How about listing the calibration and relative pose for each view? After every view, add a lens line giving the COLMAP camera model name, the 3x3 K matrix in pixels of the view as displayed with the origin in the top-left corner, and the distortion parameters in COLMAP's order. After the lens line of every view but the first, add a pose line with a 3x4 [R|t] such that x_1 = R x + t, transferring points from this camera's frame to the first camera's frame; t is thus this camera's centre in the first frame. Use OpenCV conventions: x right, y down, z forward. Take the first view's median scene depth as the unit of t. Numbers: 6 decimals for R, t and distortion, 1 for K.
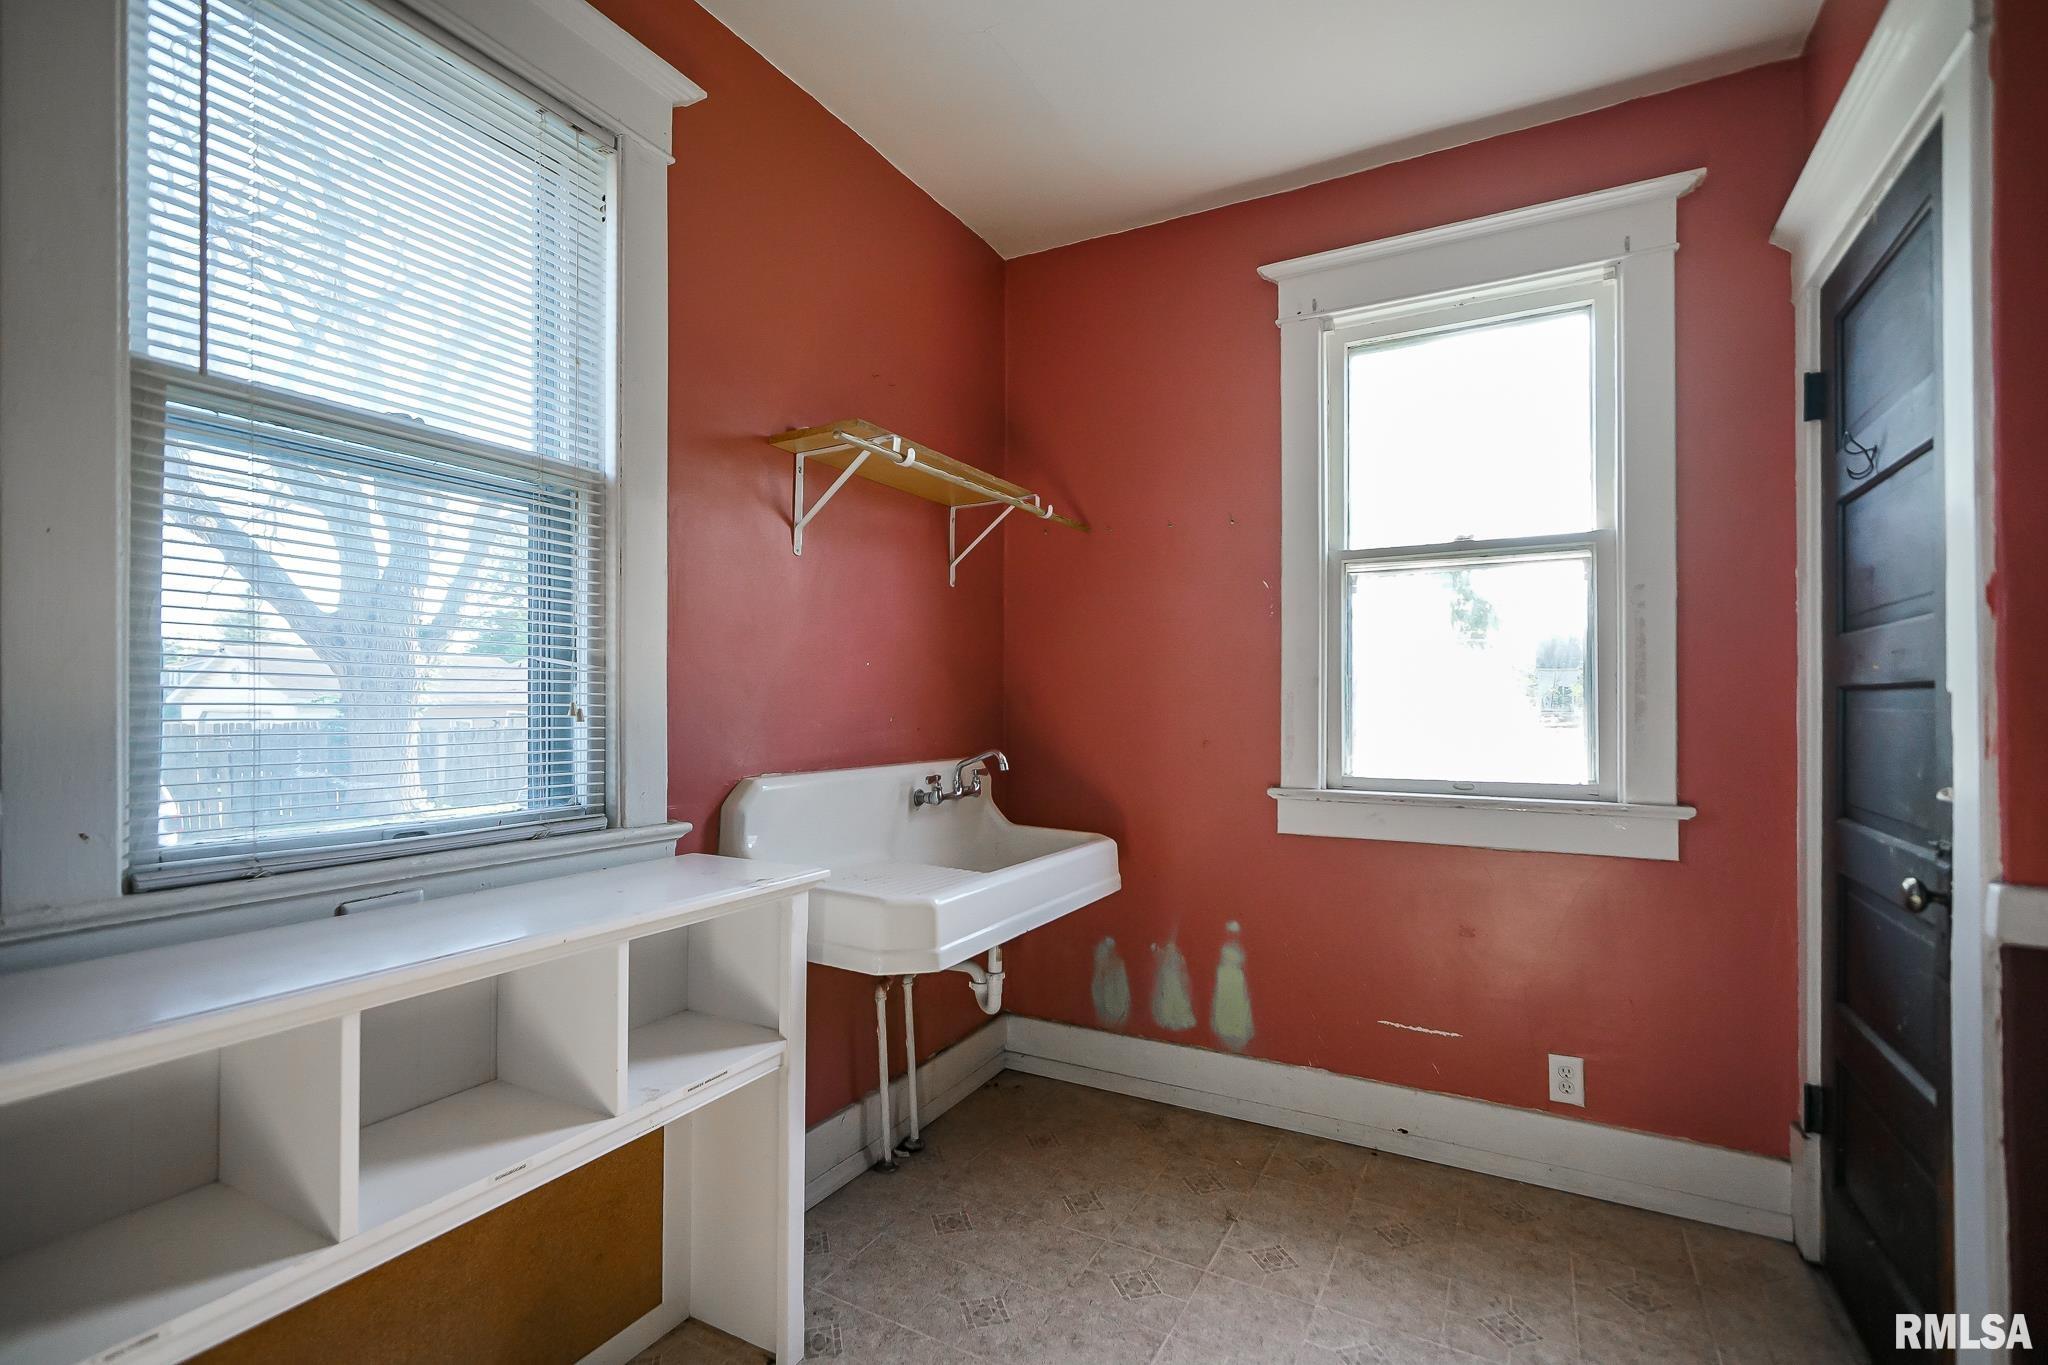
lens RADIAL K [[927.4, 0, 1022.1], [0, 927.4, 699.6], [0, 0, 1]] dist [-0.005320, 0.001663]
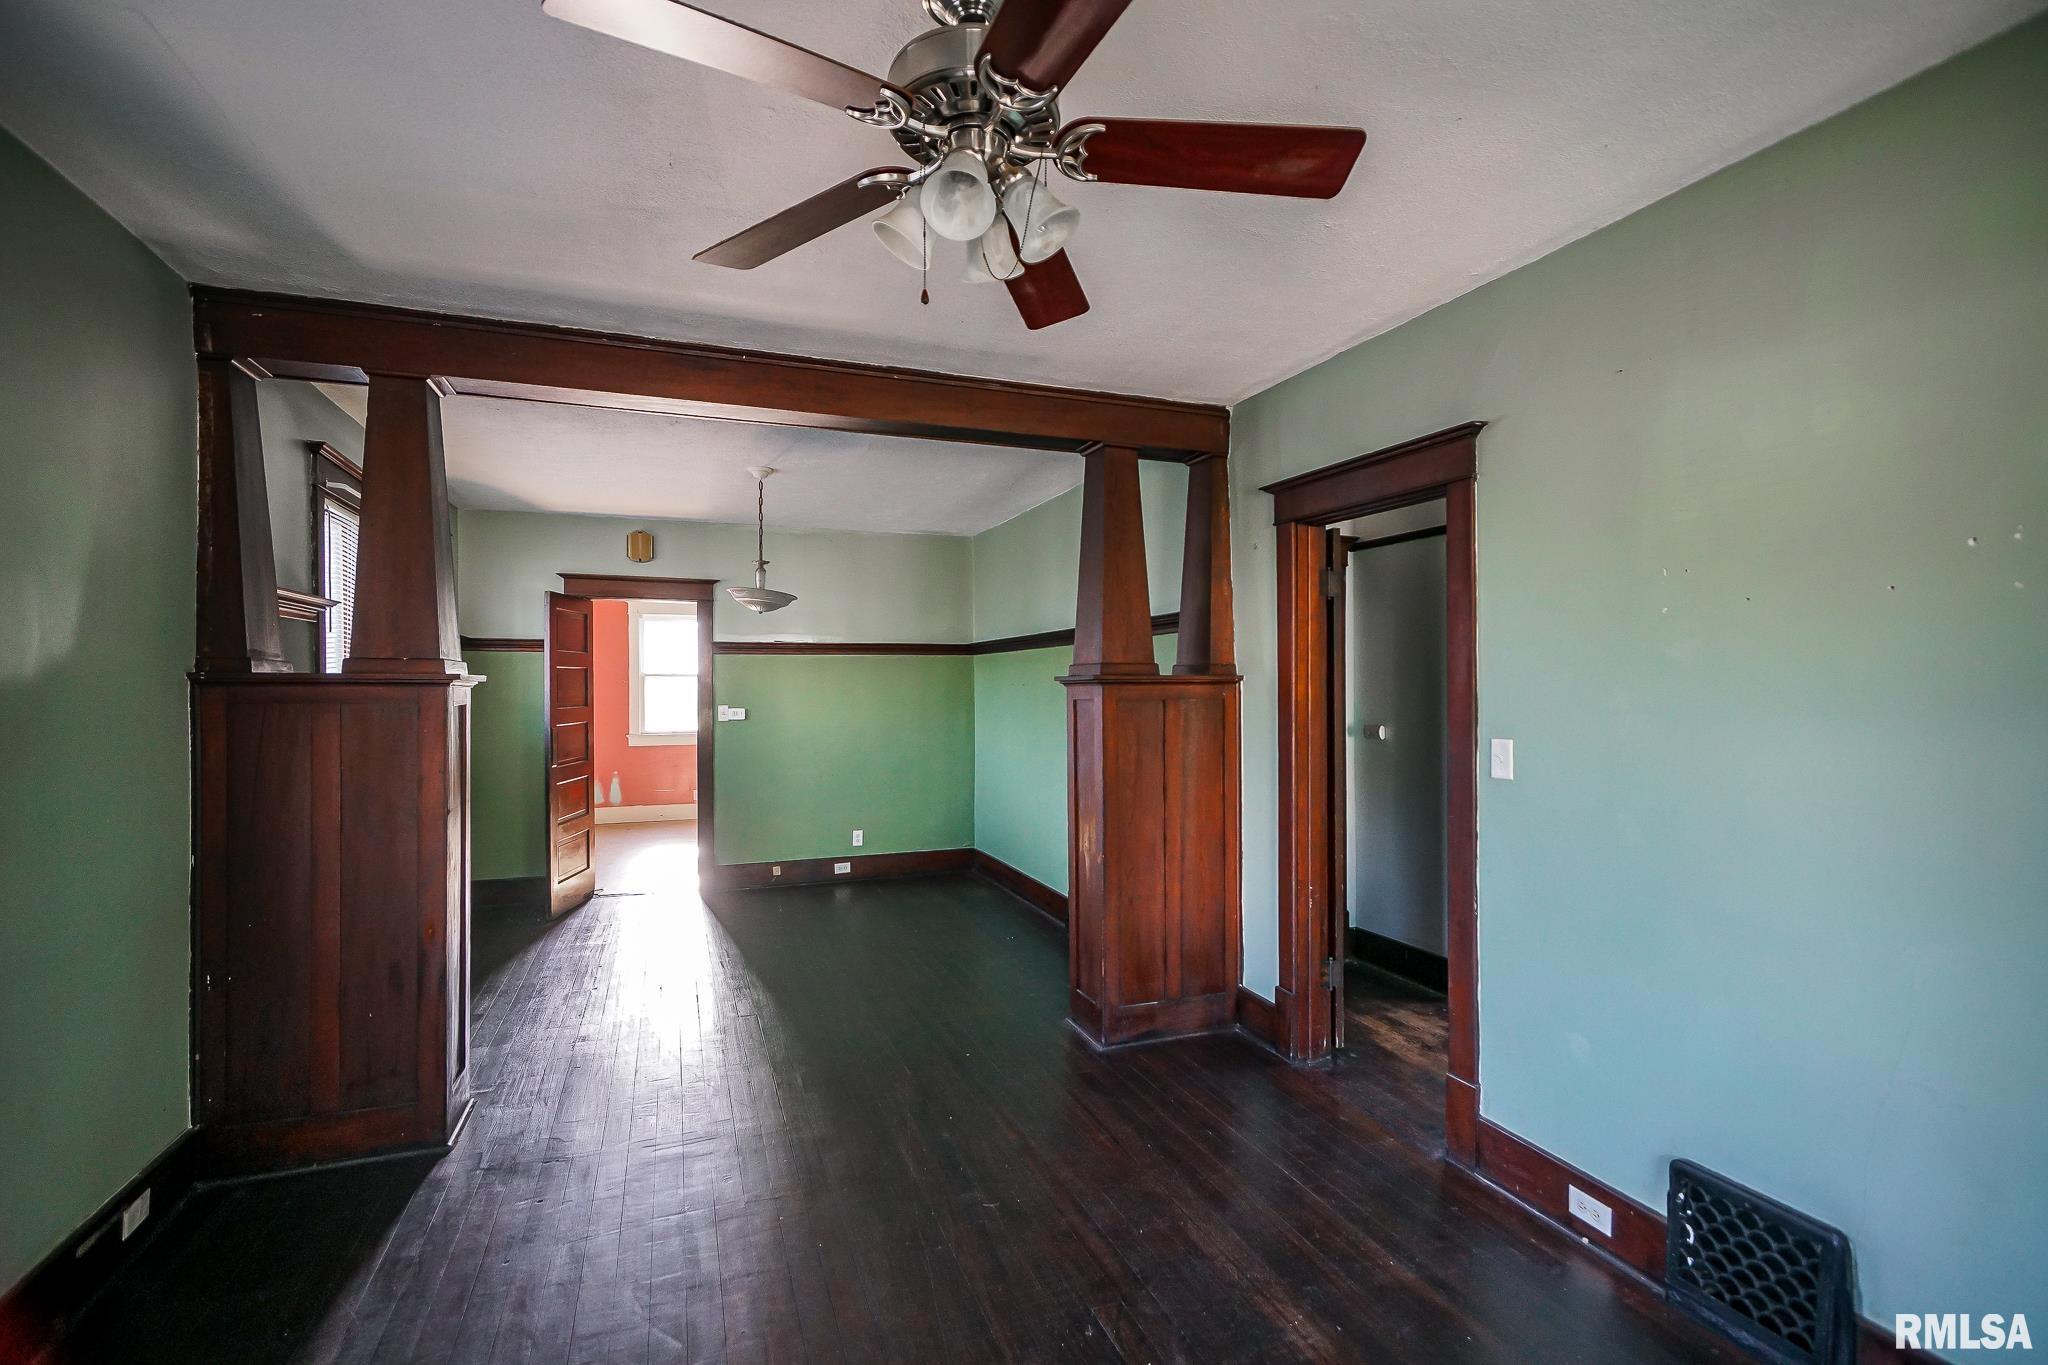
lens RADIAL K [[927.4, 0, 1030.1], [0, 927.4, 683.2], [0, 0, 1]] dist [-0.005320, 0.001663]
pose [[0.646950, 0.001426, 0.762531, -2.189928], [-0.000023, 0.999998, -0.001850, -0.152484], [-0.762532, 0.001179, 0.646949, -3.822186]]
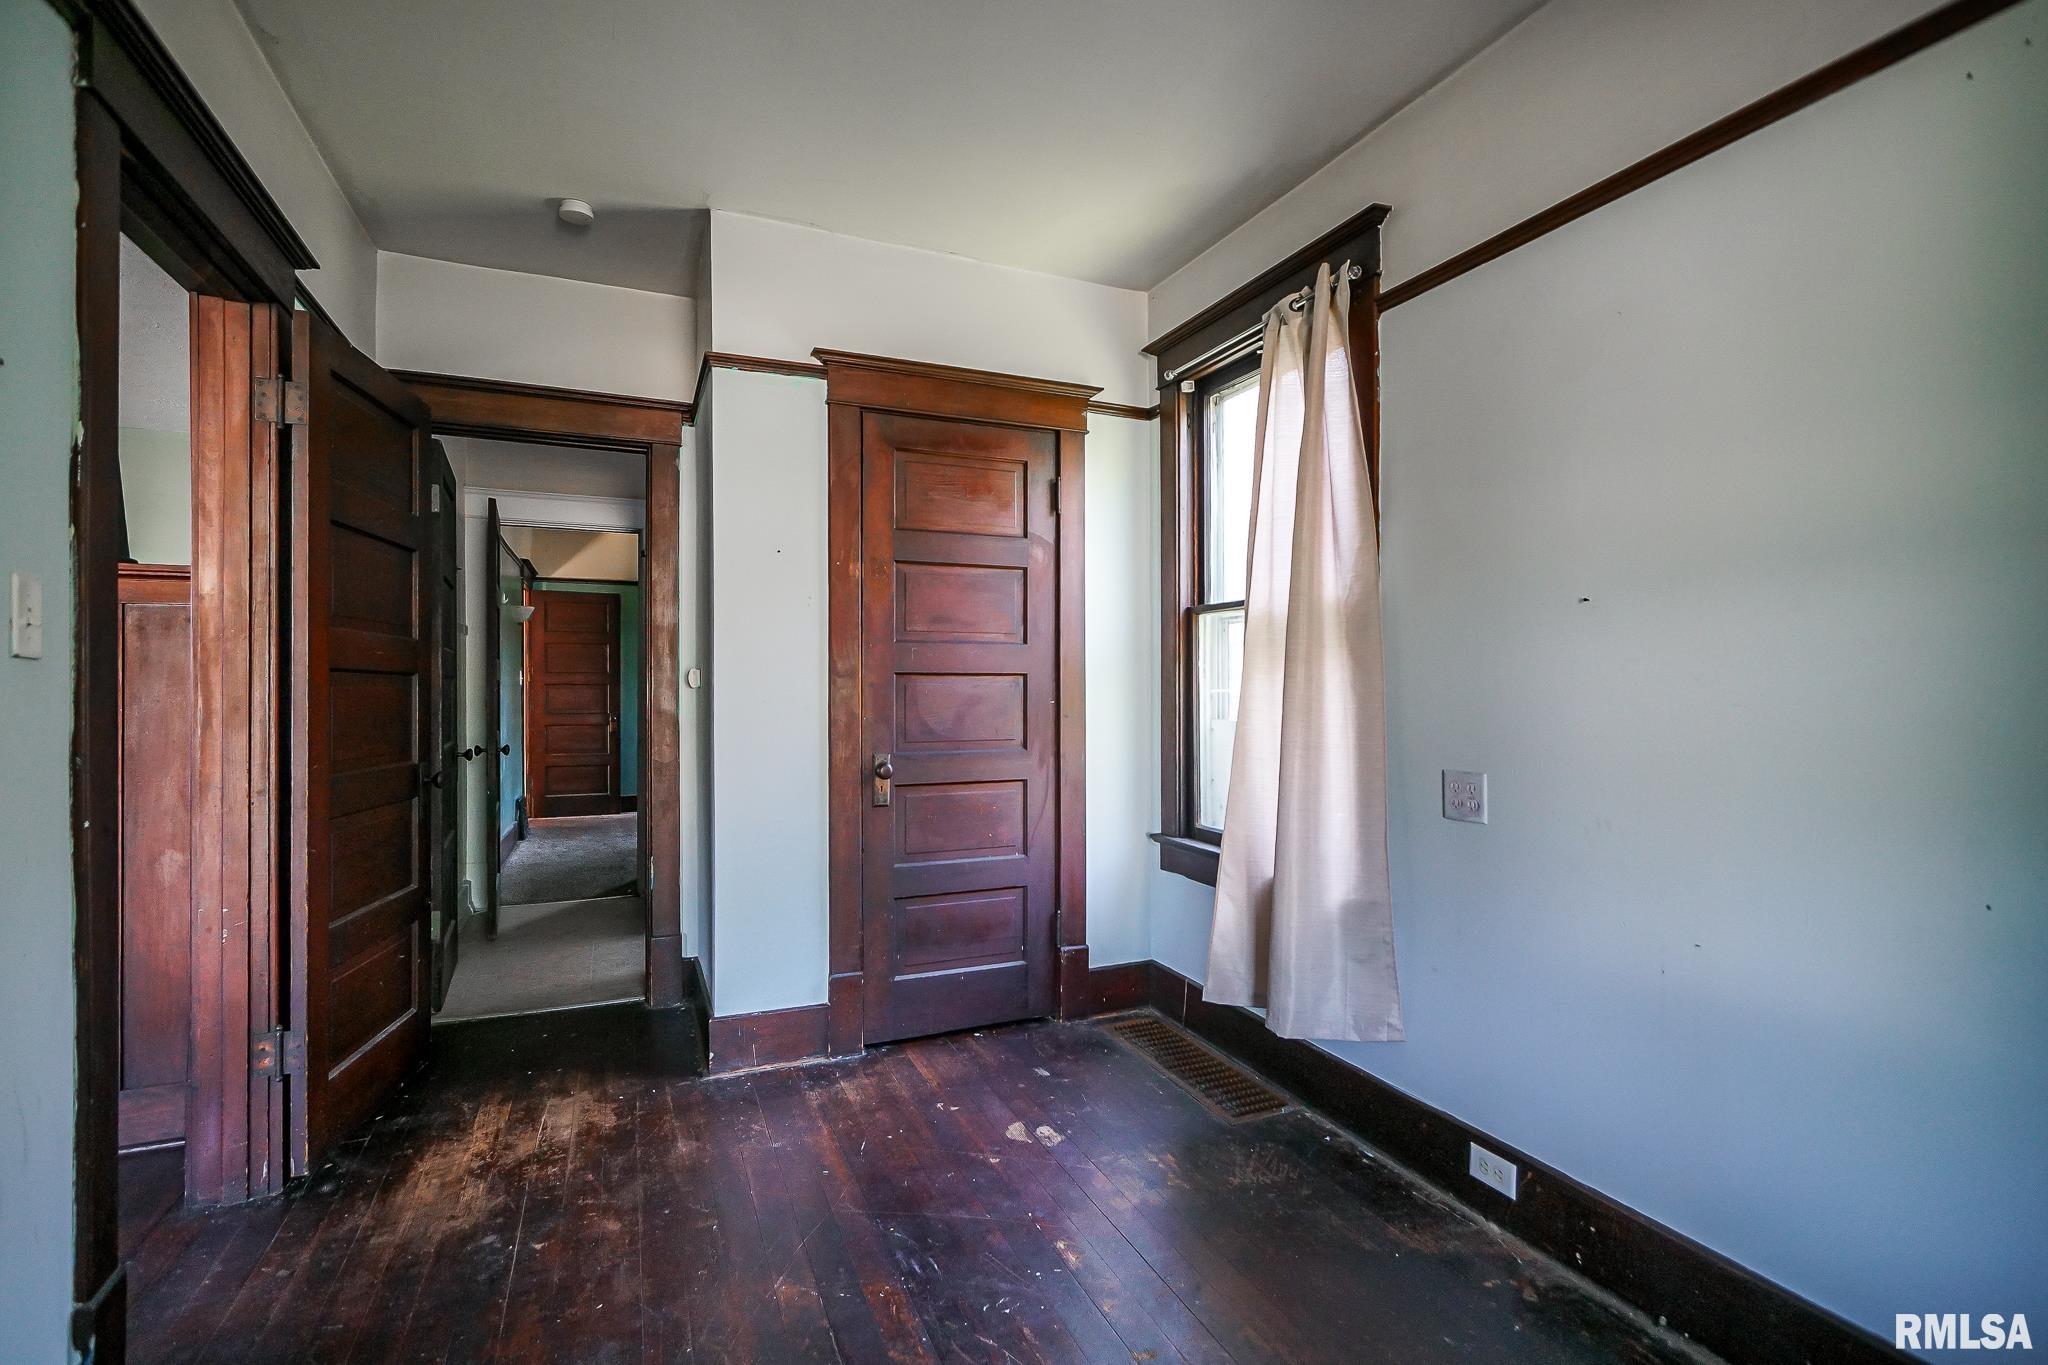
lens RADIAL K [[927.4, 0, 1021.5], [0, 927.4, 687.8], [0, 0, 1]] dist [-0.005320, 0.001663]
pose [[0.614678, 0.001974, 0.788776, -0.670476], [-0.001207, 0.999998, -0.001562, -0.005006], [-0.788777, 0.000009, 0.614679, -4.474907]]
